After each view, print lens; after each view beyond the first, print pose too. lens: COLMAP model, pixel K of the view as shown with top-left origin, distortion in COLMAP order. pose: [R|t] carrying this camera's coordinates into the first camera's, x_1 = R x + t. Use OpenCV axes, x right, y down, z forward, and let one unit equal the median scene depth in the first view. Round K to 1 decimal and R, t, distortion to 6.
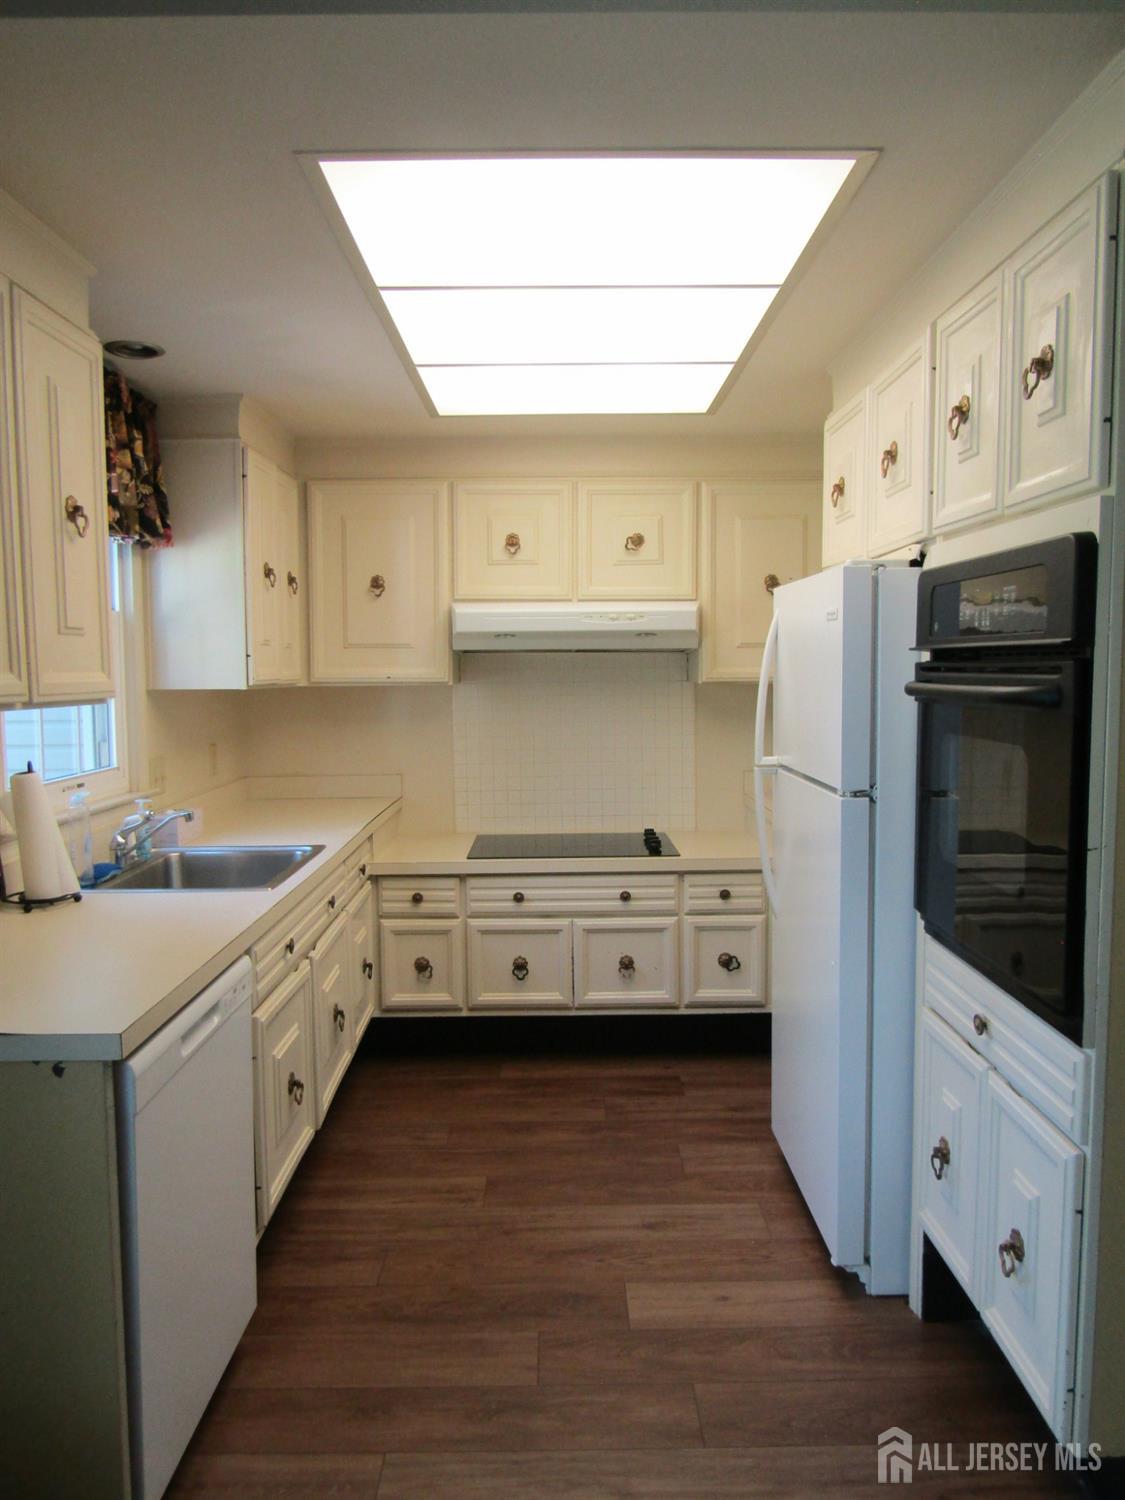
lens RADIAL K [[1066.4, 0, 563.5], [0, 1066.4, 749.0], [0, 0, 1]] dist [-0.015096, 0.001748]
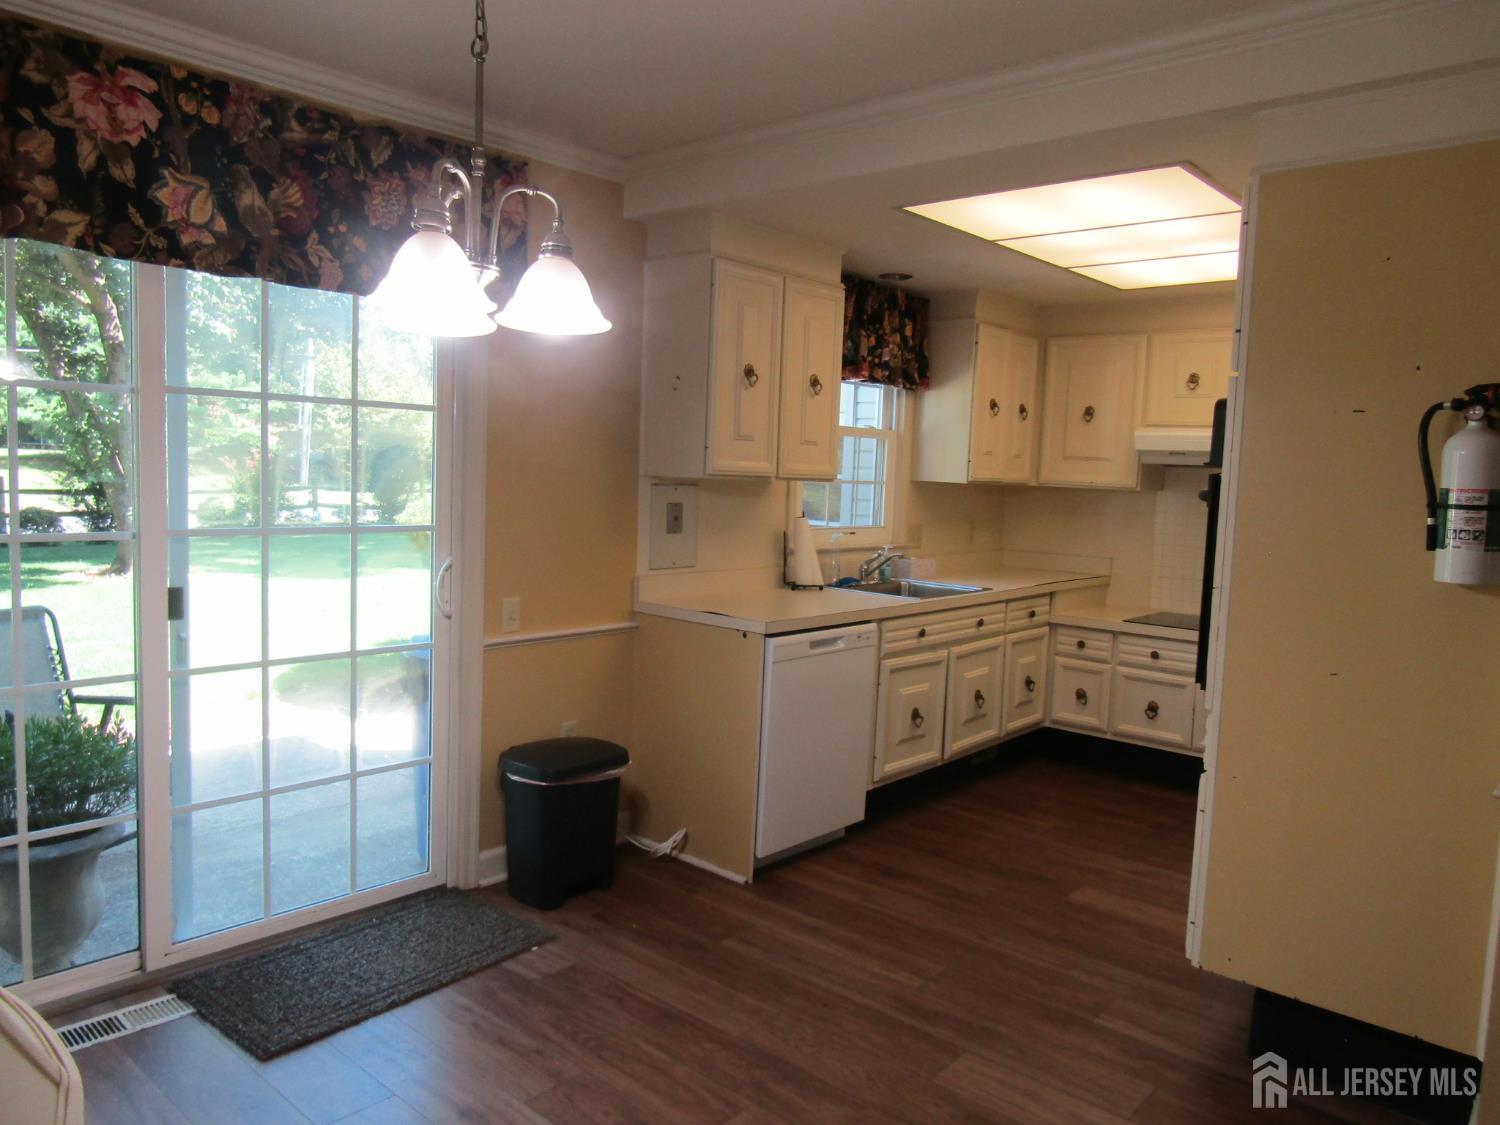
lens RADIAL K [[1066.4, 0, 756.6], [0, 1066.4, 554.8], [0, 0, 1]] dist [-0.015096, 0.001748]
pose [[0.750670, 0.091879, -0.654258, 0.544926], [-0.095675, 0.994962, 0.029951, 0.032289], [0.653714, 0.040113, 0.755678, -0.382088]]
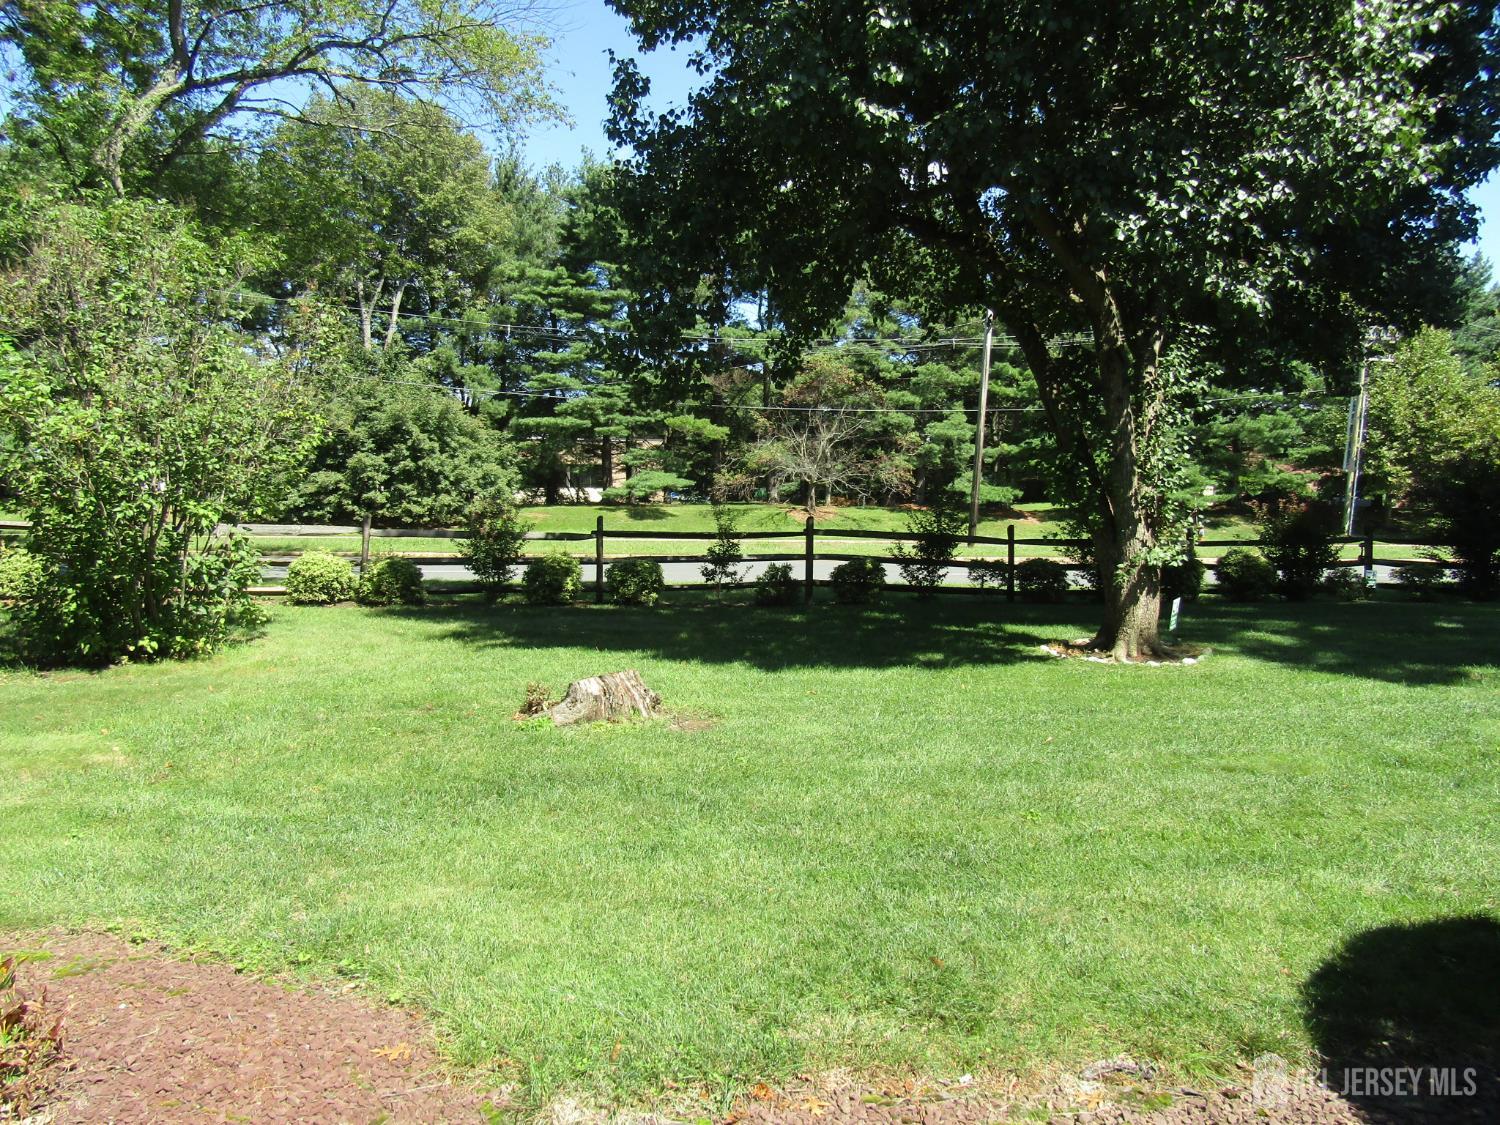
lens RADIAL K [[1076.1, 0, 750.8], [0, 1076.1, 567.4], [0, 0, 1]] dist [0.003244, -0.013101]
pose [[-0.054931, 0.077278, -0.995495, -0.855987], [-0.089437, 0.992612, 0.081990, 0.058520], [0.994477, 0.093538, -0.047614, 0.235838]]
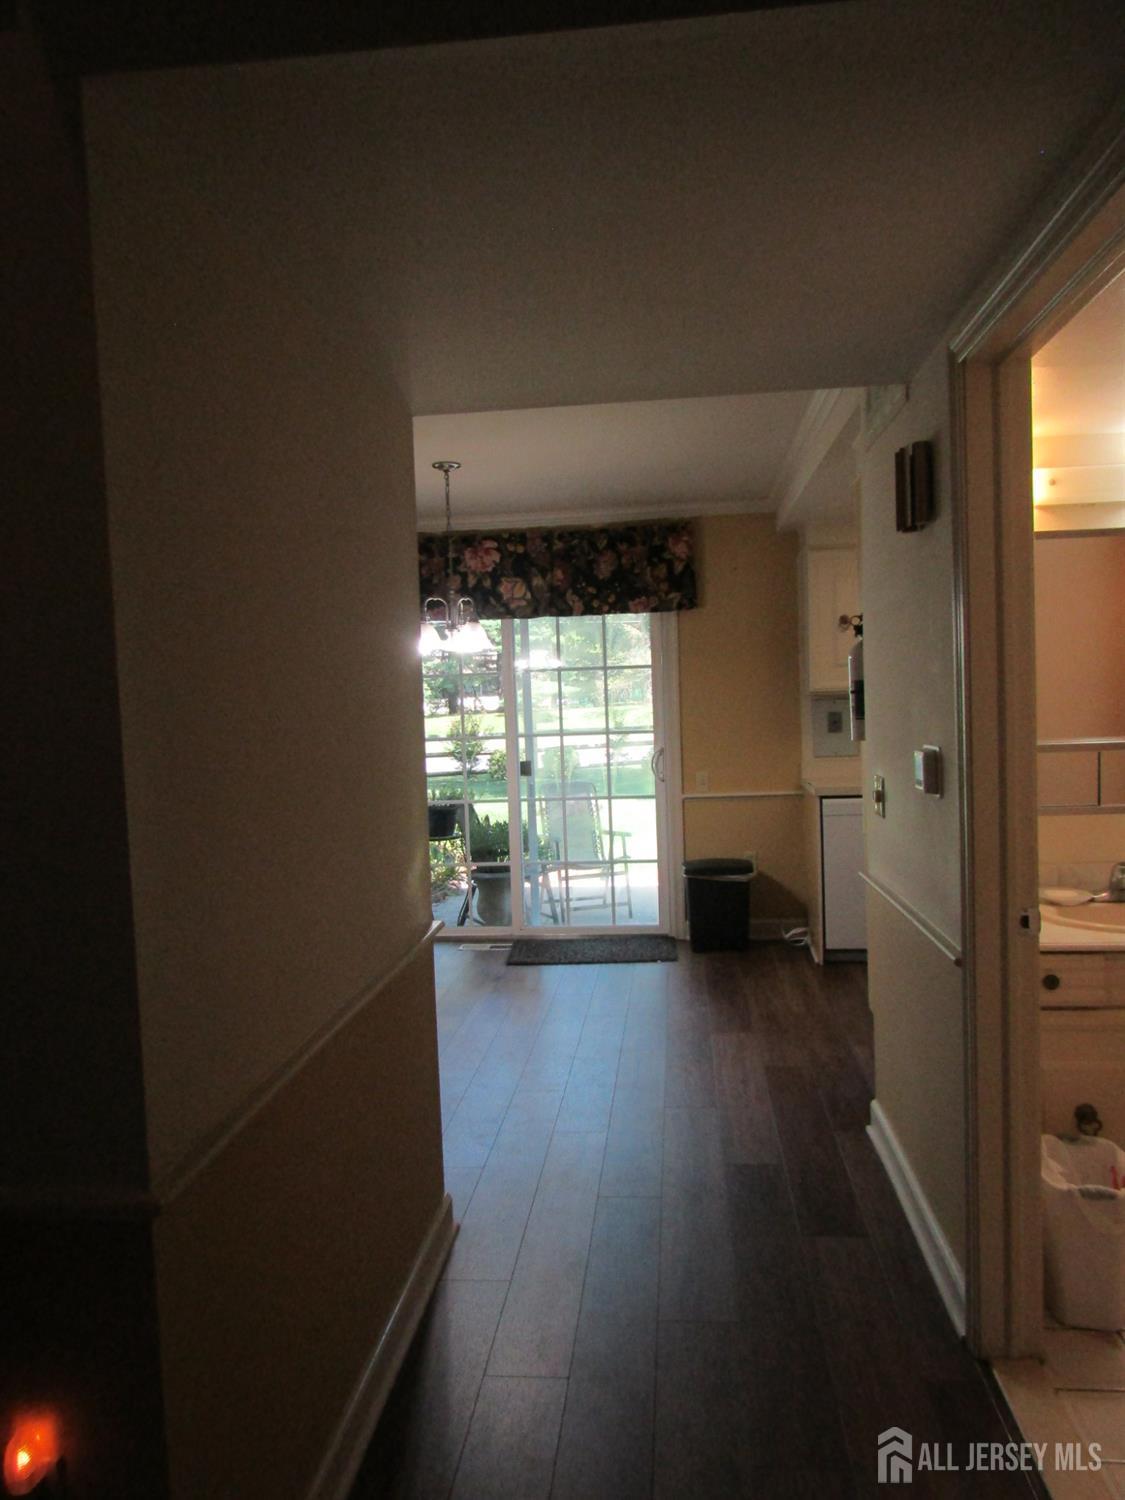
lens RADIAL K [[1076.1, 0, 576.2], [0, 1076.1, 742.5], [0, 0, 1]] dist [0.003244, -0.013101]
pose [[-0.103112, 0.056822, -0.993045, 1.658151], [-0.041254, 0.997264, 0.061347, -0.031236], [0.993814, 0.047293, -0.100486, 0.328125]]
